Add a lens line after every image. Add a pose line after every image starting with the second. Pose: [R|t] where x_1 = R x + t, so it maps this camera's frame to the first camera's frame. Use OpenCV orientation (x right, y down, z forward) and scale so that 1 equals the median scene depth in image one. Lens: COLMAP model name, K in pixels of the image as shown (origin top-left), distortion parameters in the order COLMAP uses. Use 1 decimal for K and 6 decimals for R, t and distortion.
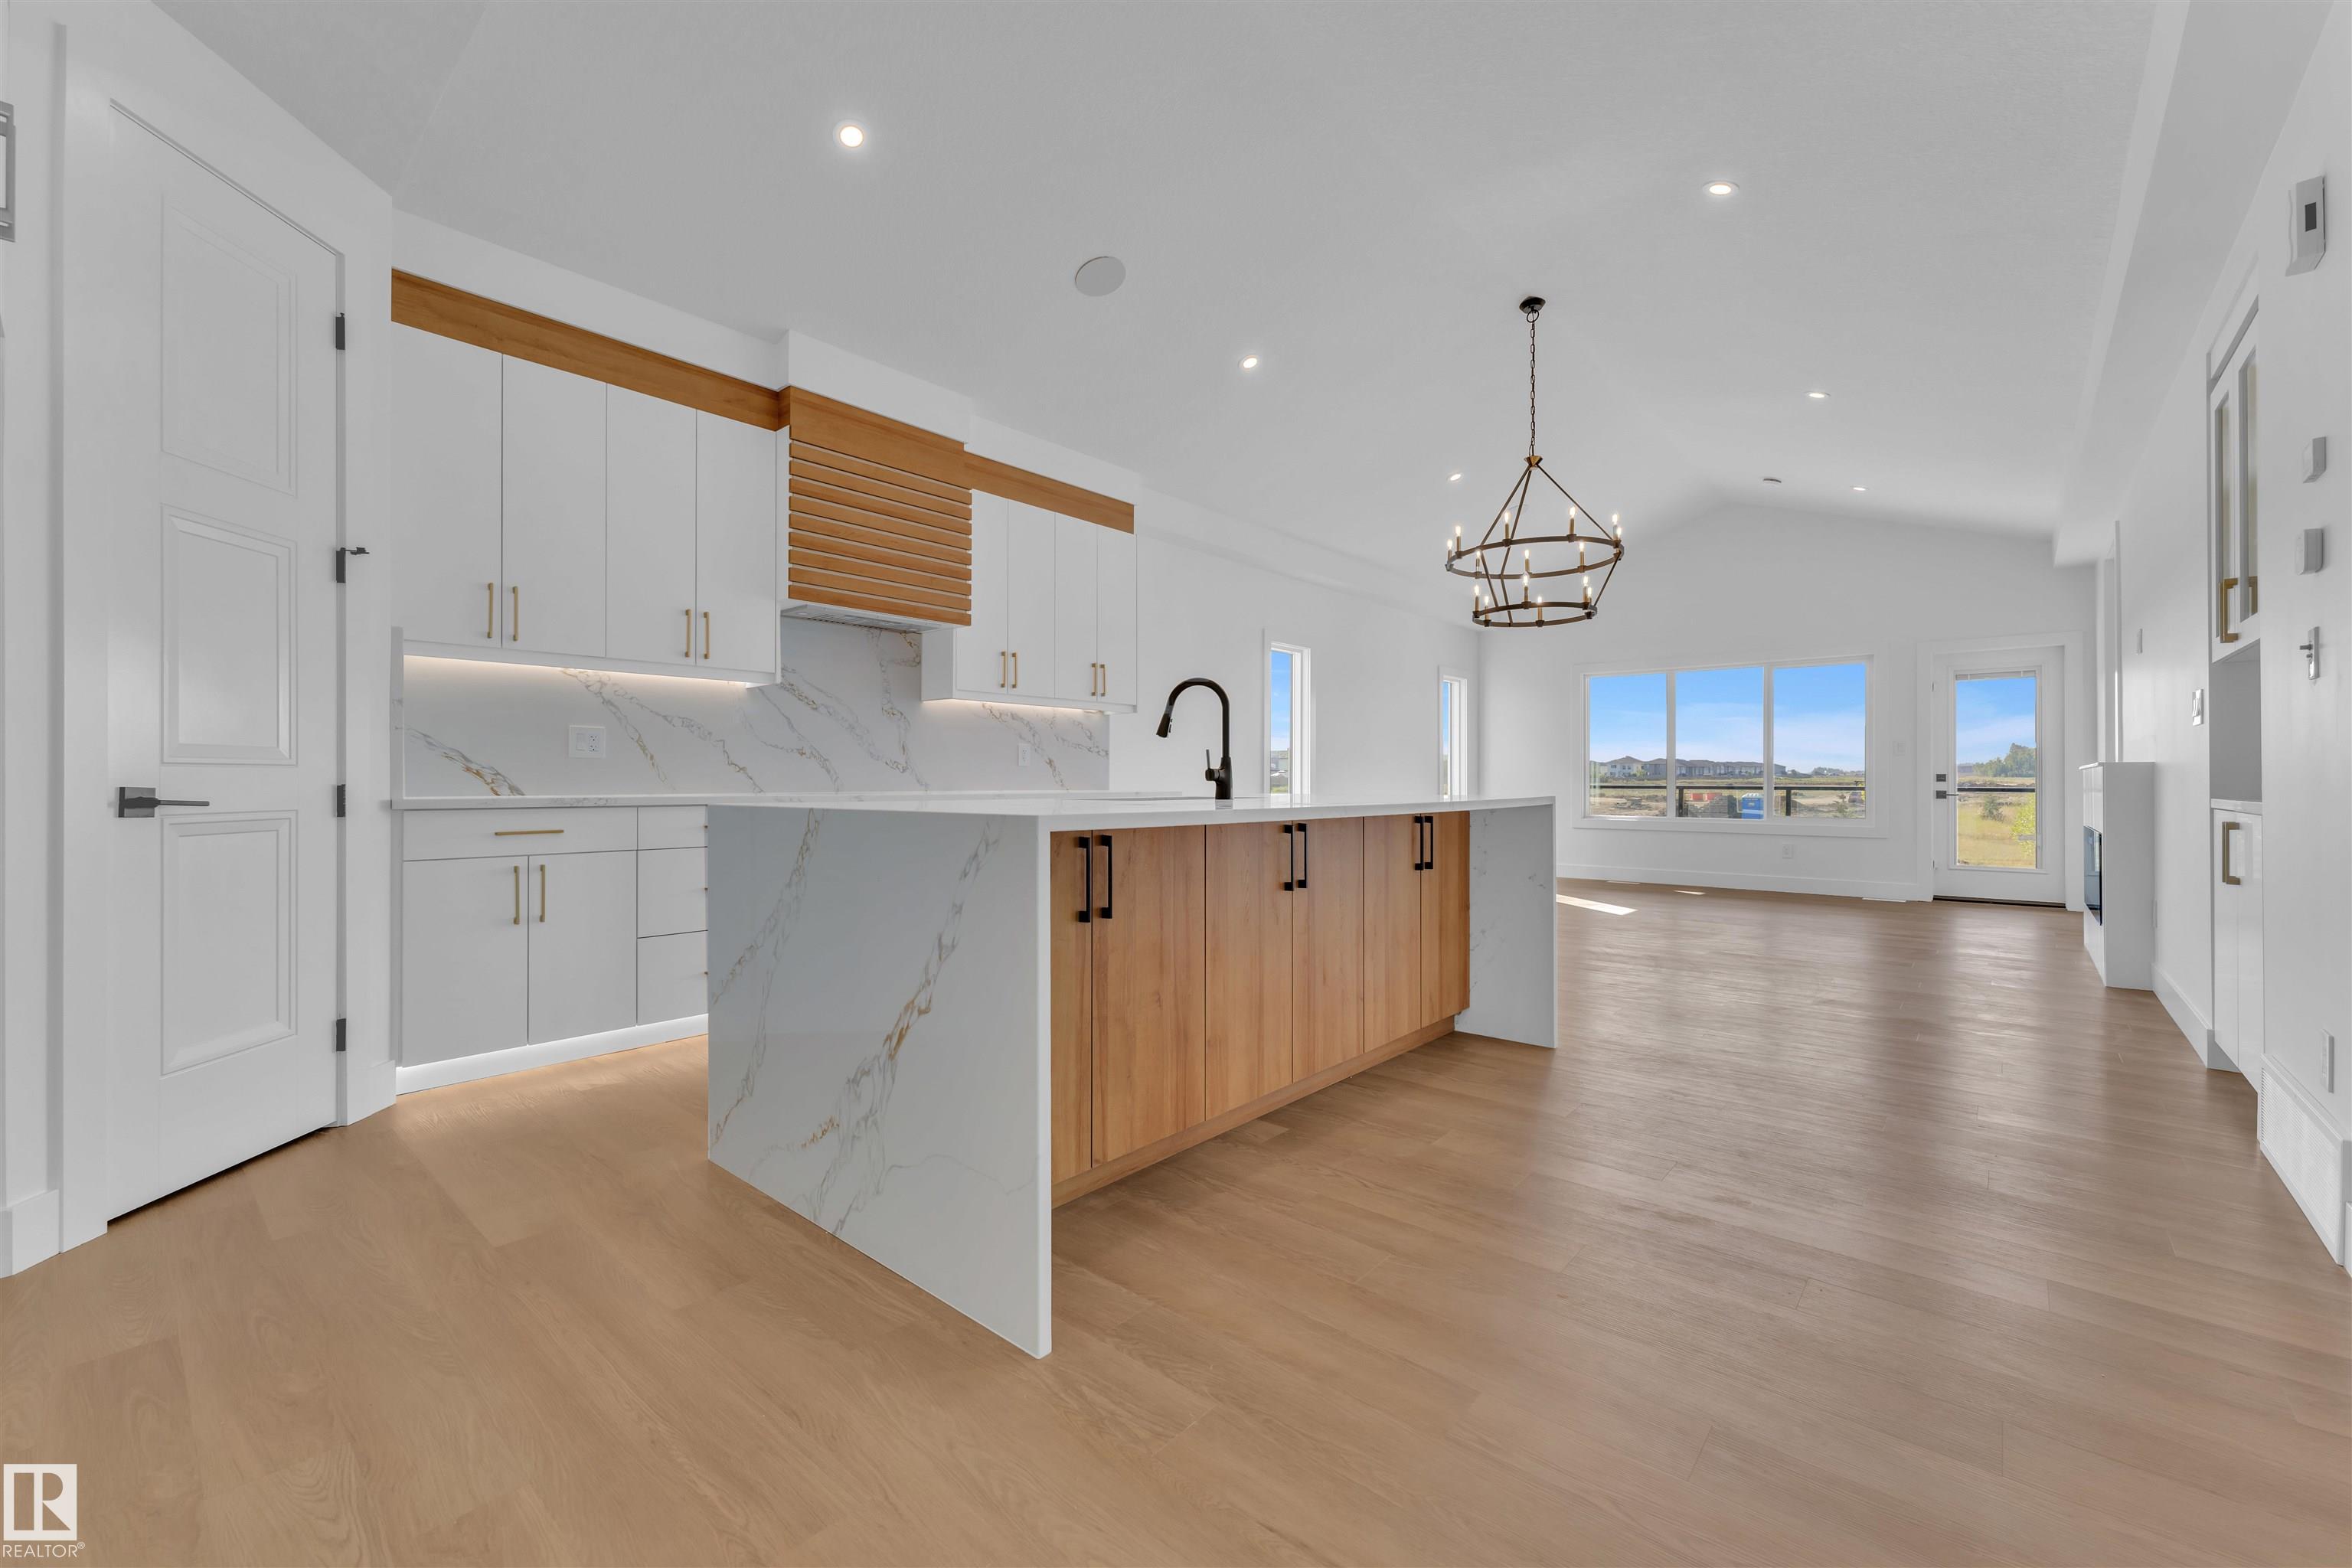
lens RADIAL K [[945.7, 0, 1171.0], [0, 945.7, 774.9], [0, 0, 1]] dist [0.000058, 0.000208]
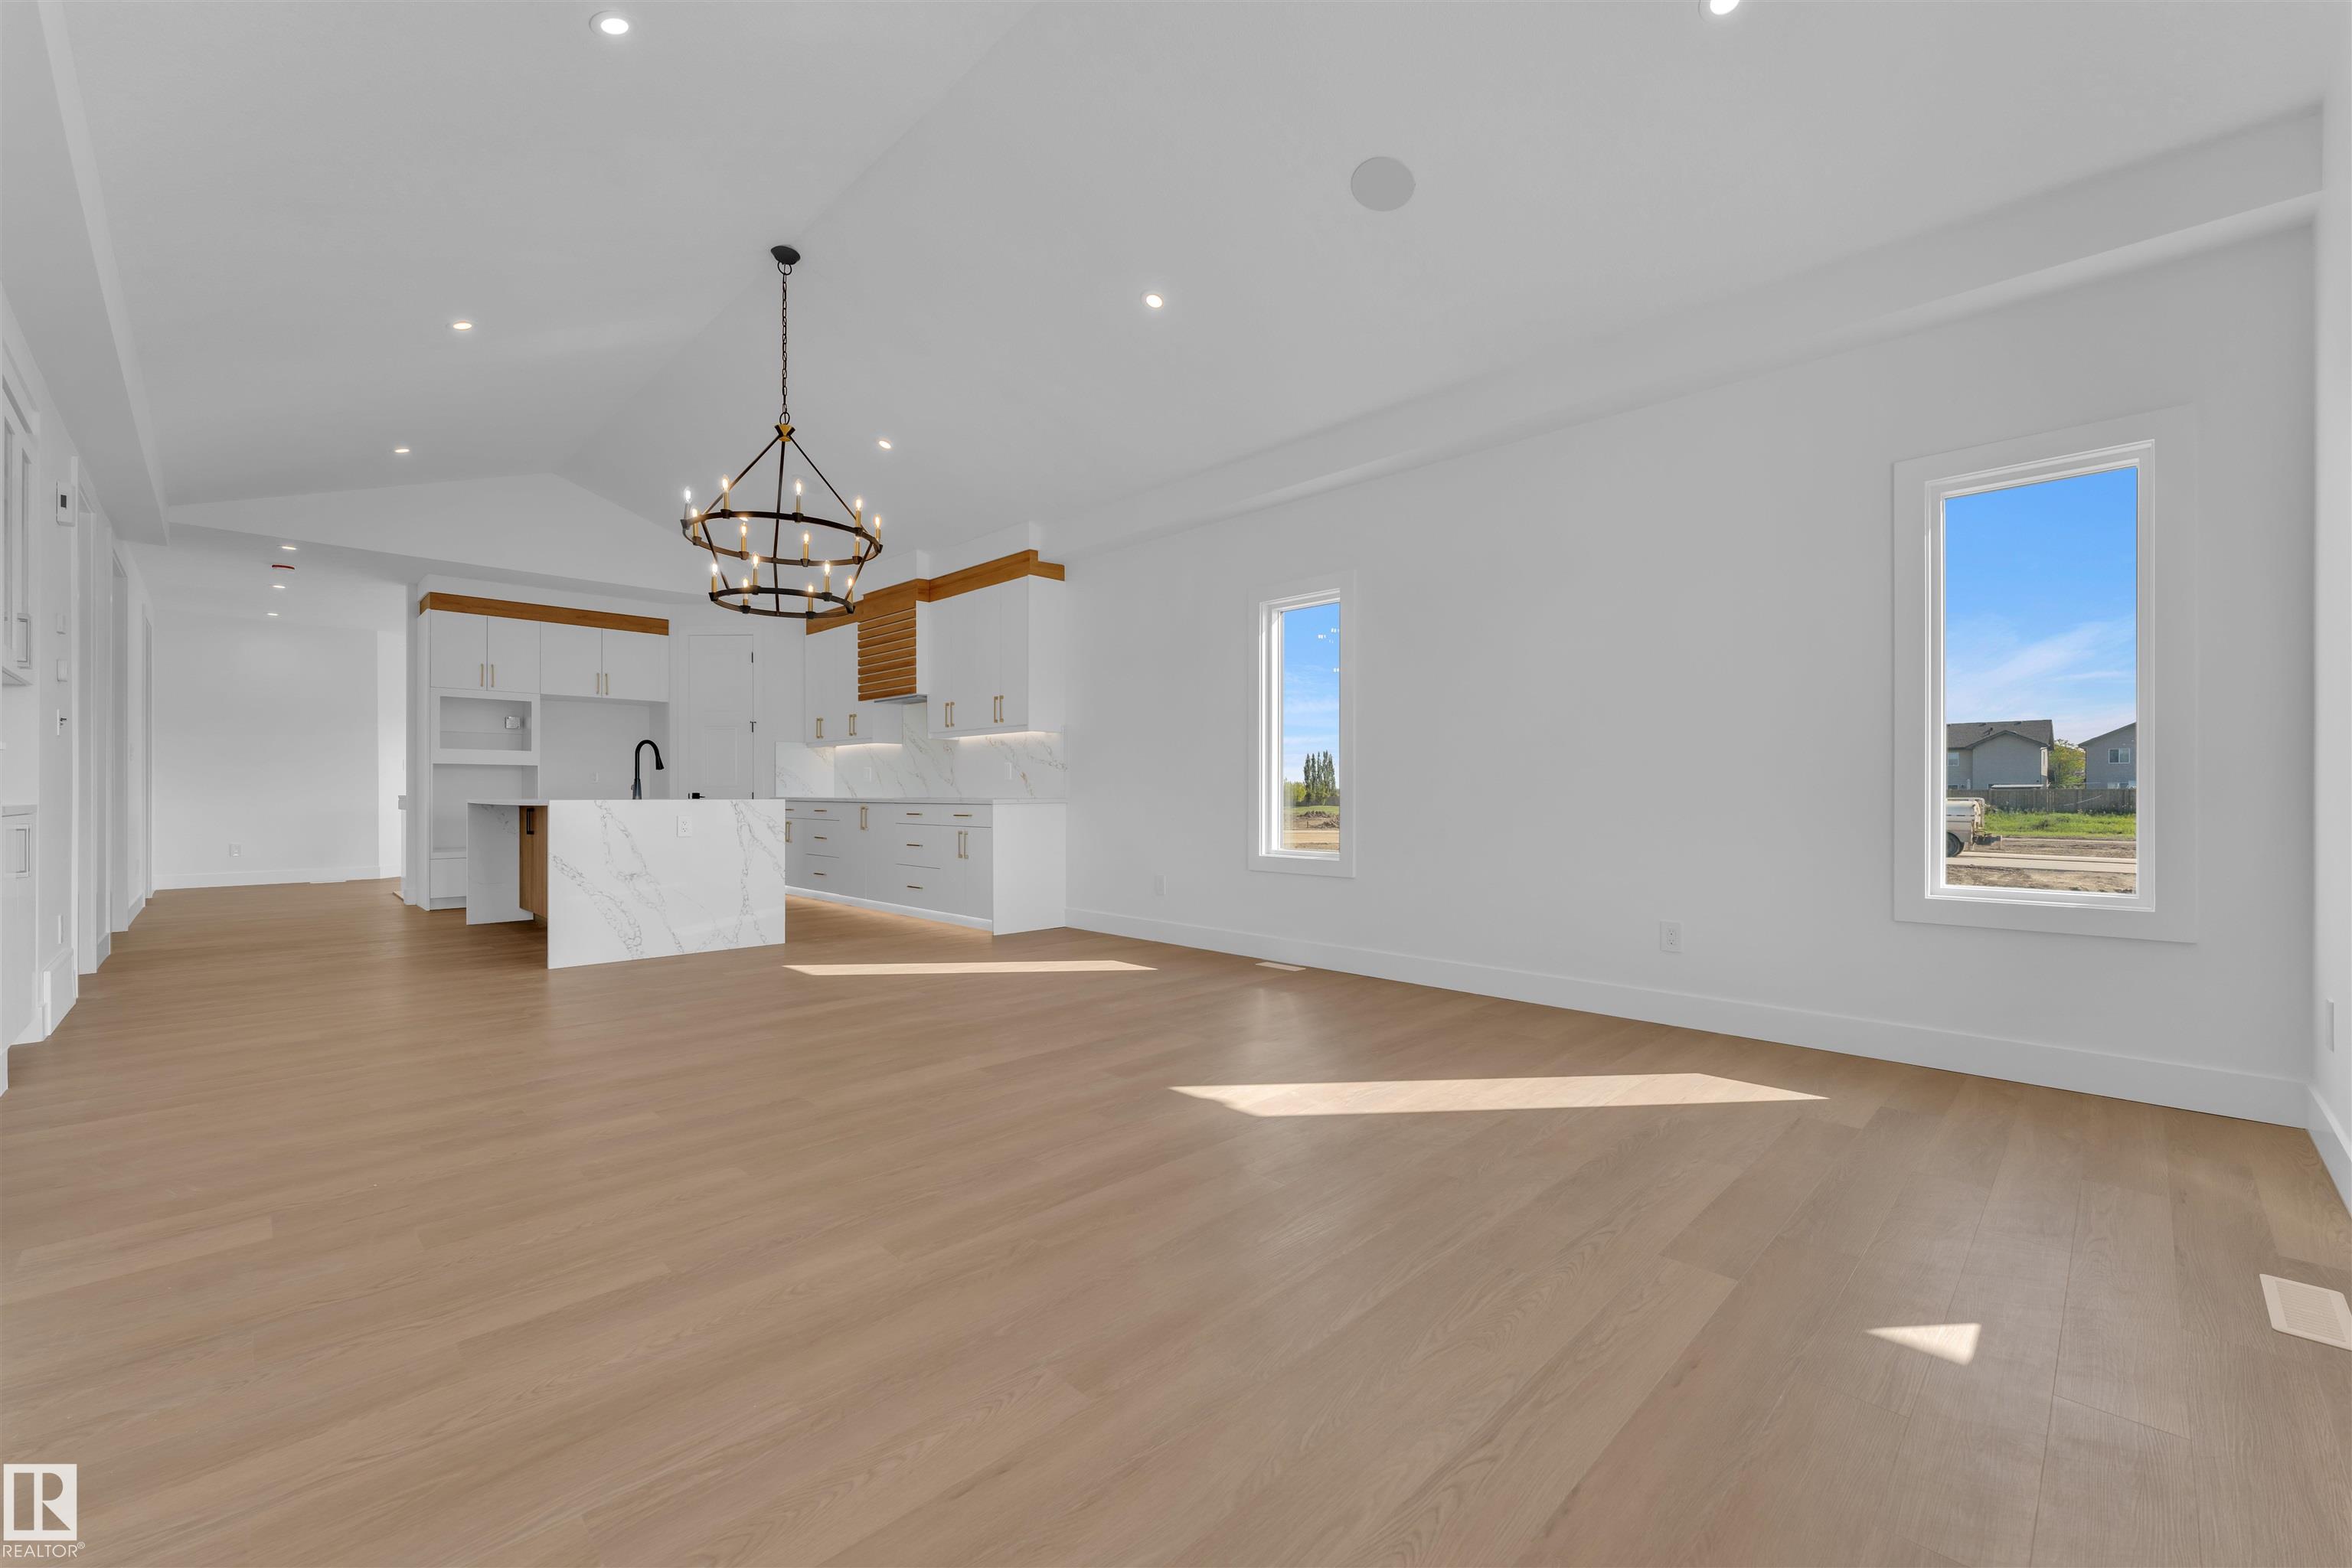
lens RADIAL K [[948.2, 0, 1166.6], [0, 948.2, 795.8], [0, 0, 1]] dist [0.002133, 0.000020]
pose [[-0.072280, 0.002781, -0.997381, 1.570470], [0.007027, 0.999973, 0.002279, 0.016605], [0.997360, -0.006844, -0.072298, 1.789767]]
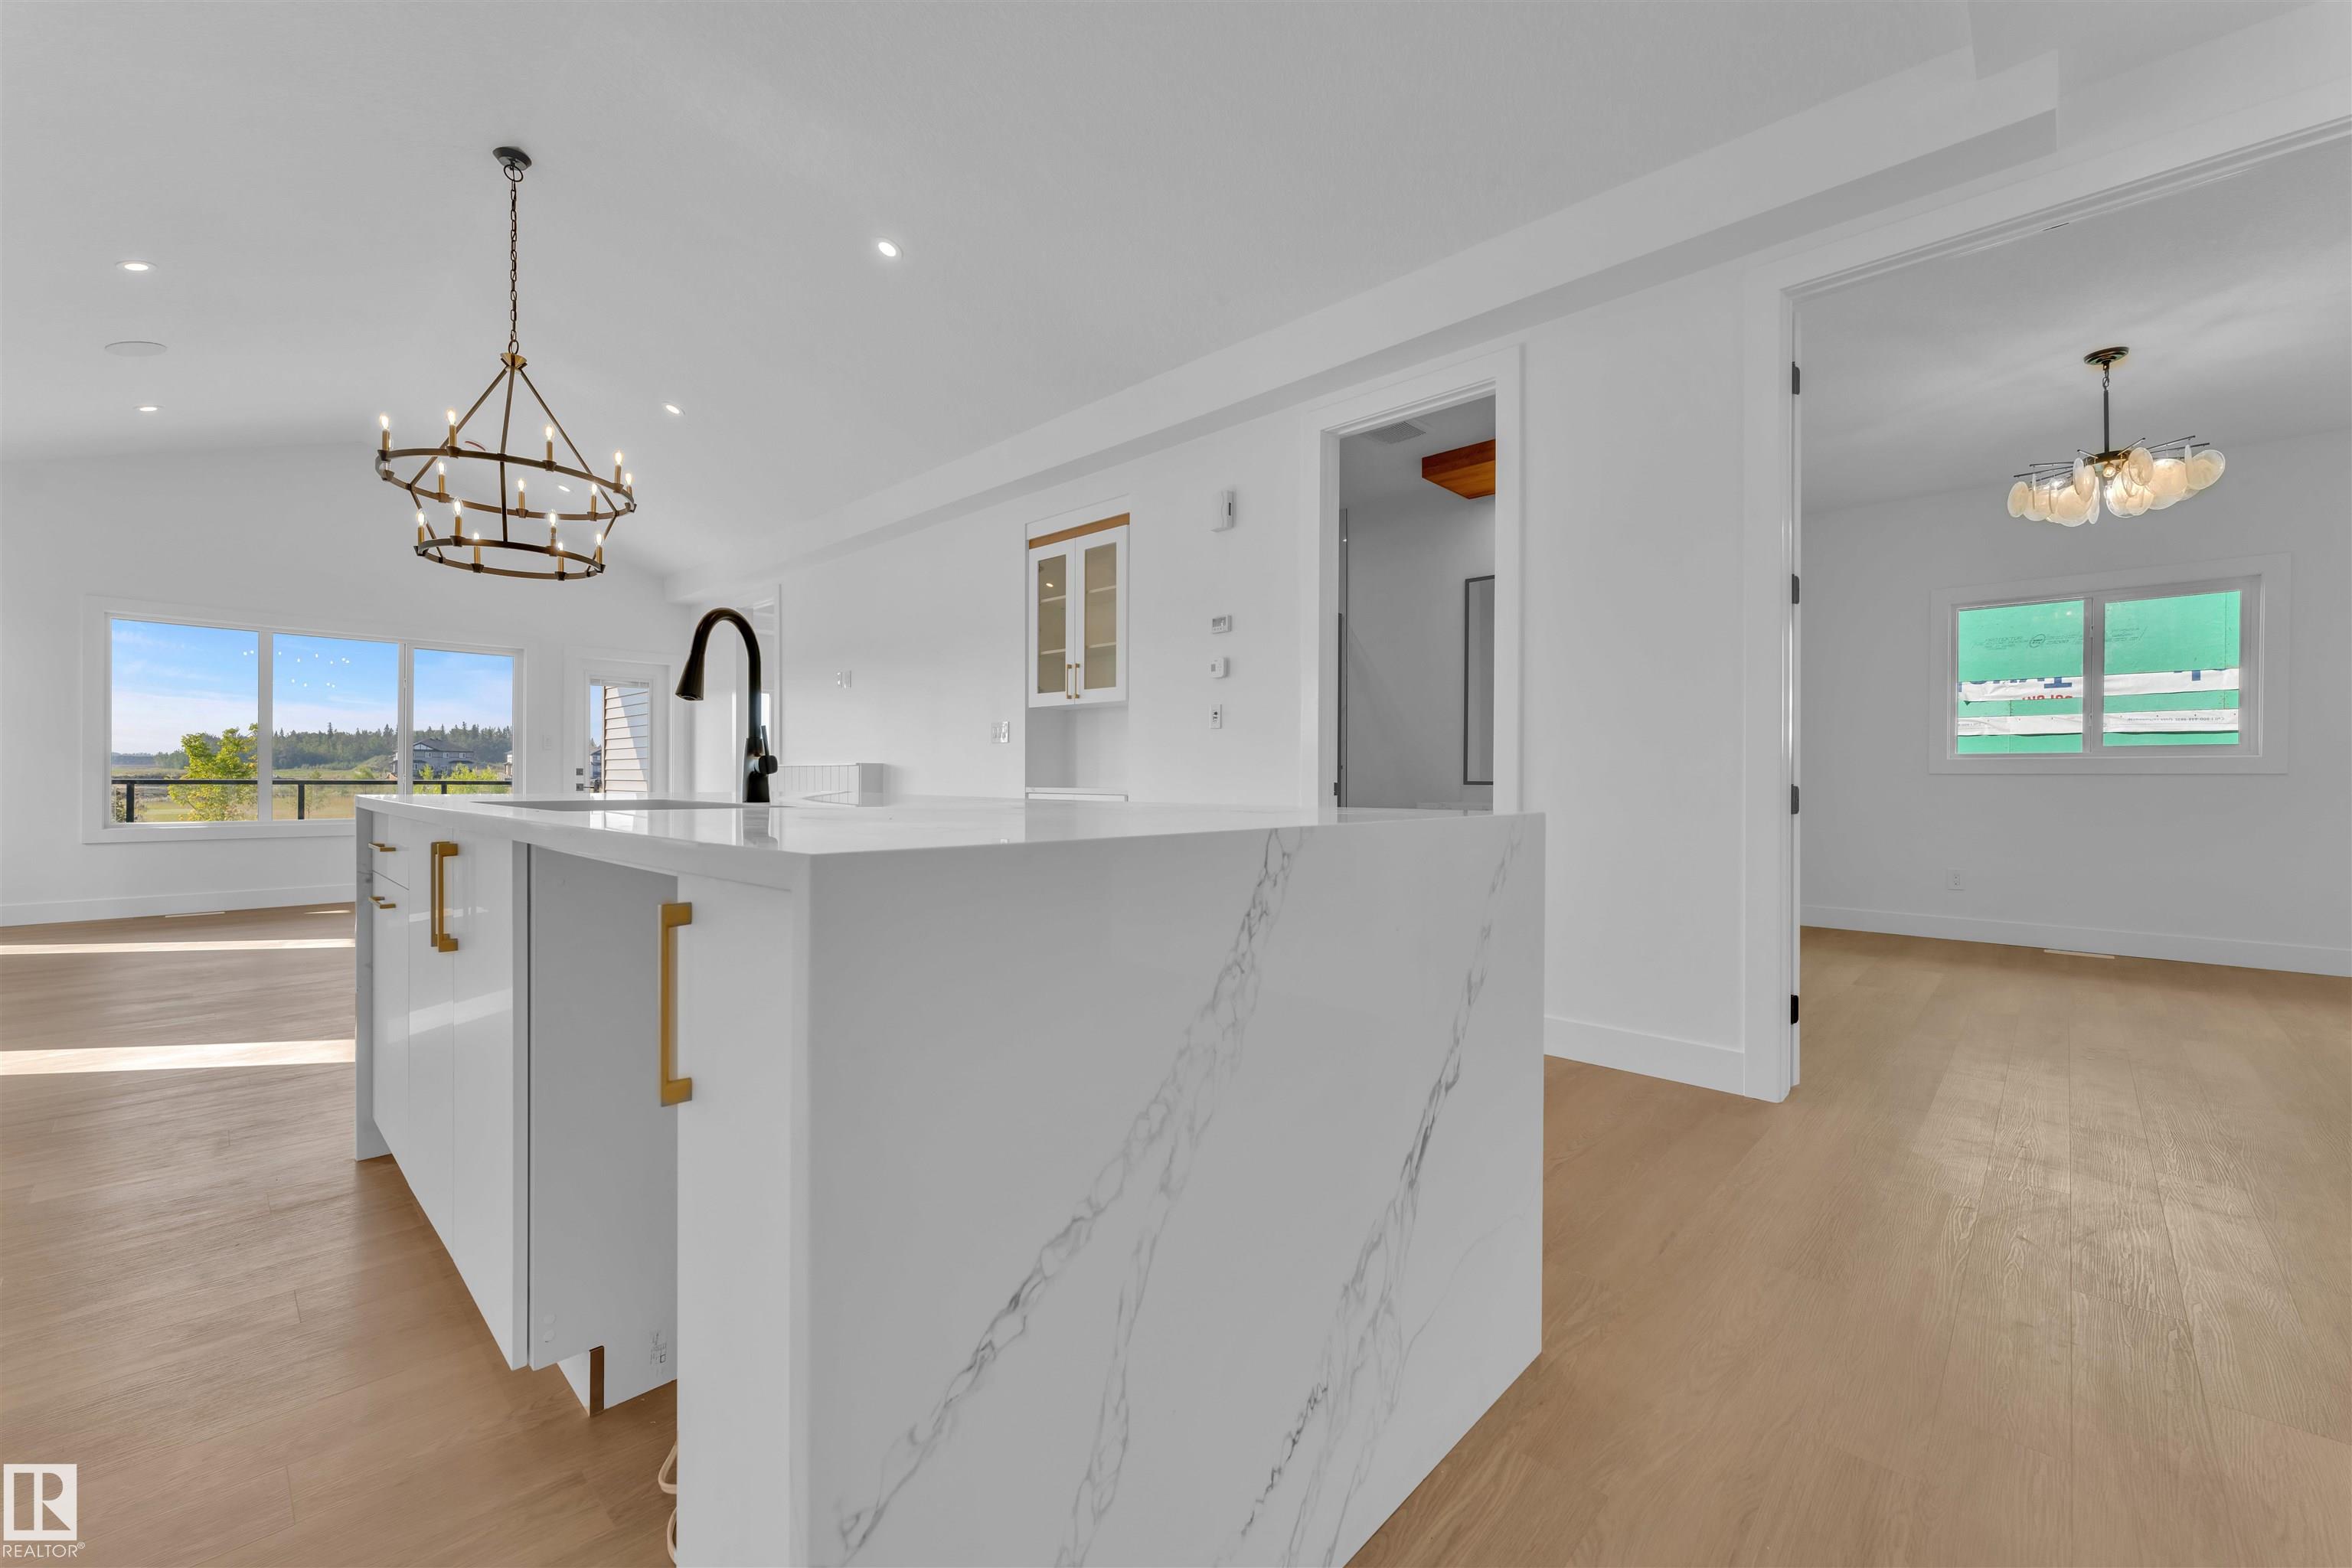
lens RADIAL K [[936.4, 0, 1171.3], [0, 936.4, 779.1], [0, 0, 1]] dist [-0.001431, 0.000049]
pose [[0.044556, -0.000523, 0.999007, -0.451032], [-0.011955, 0.999928, 0.001057, 0.004424], [-0.998935, -0.011991, 0.044547, 0.530644]]
